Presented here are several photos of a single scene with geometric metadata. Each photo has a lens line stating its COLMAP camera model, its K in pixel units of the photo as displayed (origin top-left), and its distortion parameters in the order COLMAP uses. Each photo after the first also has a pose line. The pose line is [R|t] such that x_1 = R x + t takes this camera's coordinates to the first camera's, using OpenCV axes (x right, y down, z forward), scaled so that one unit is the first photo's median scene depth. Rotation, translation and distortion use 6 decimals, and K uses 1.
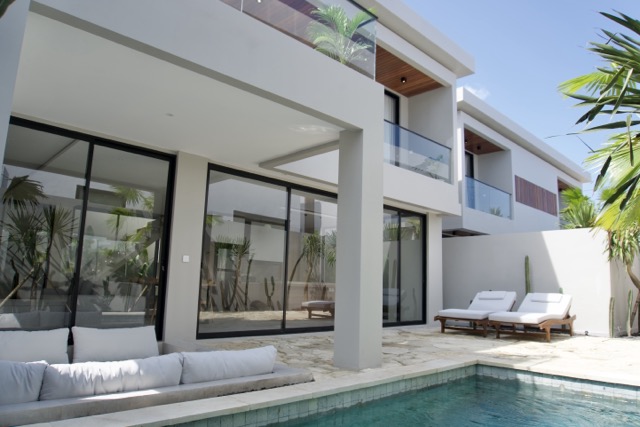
lens RADIAL K [[437.2, 0, 333.0], [0, 437.2, 214.9], [0, 0, 1]] dist [-0.035261, 0.003224]
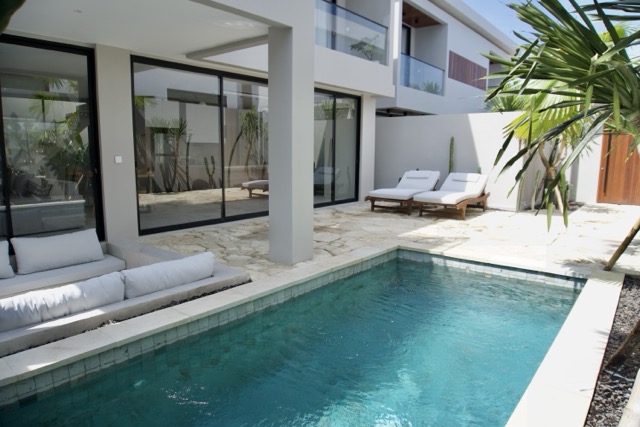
lens RADIAL K [[421.2, 0, 322.6], [0, 421.2, 202.5], [0, 0, 1]] dist [-0.040694, 0.001703]
pose [[0.993664, -0.033585, 0.107254, 0.014551], [0.001474, 0.958121, 0.286361, -0.056667], [-0.112380, -0.284389, 0.952100, 0.008872]]
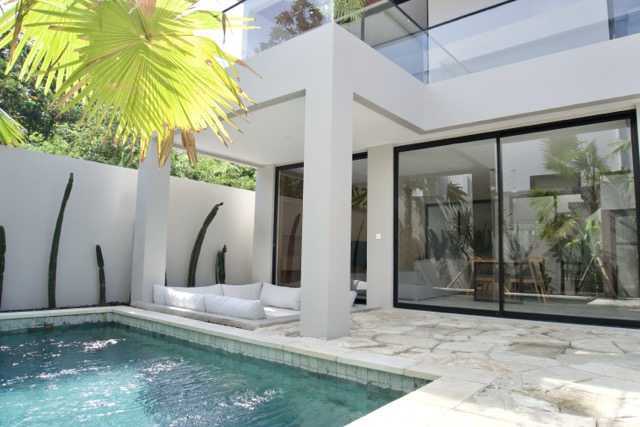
lens RADIAL K [[437.2, 0, 333.0], [0, 437.2, 214.9], [0, 0, 1]] dist [-0.035261, 0.003224]
pose [[0.111728, -0.127821, -0.985484, 0.594981], [0.144915, 0.983188, -0.111094, 0.114741], [0.983116, -0.130399, 0.128373, 0.544695]]
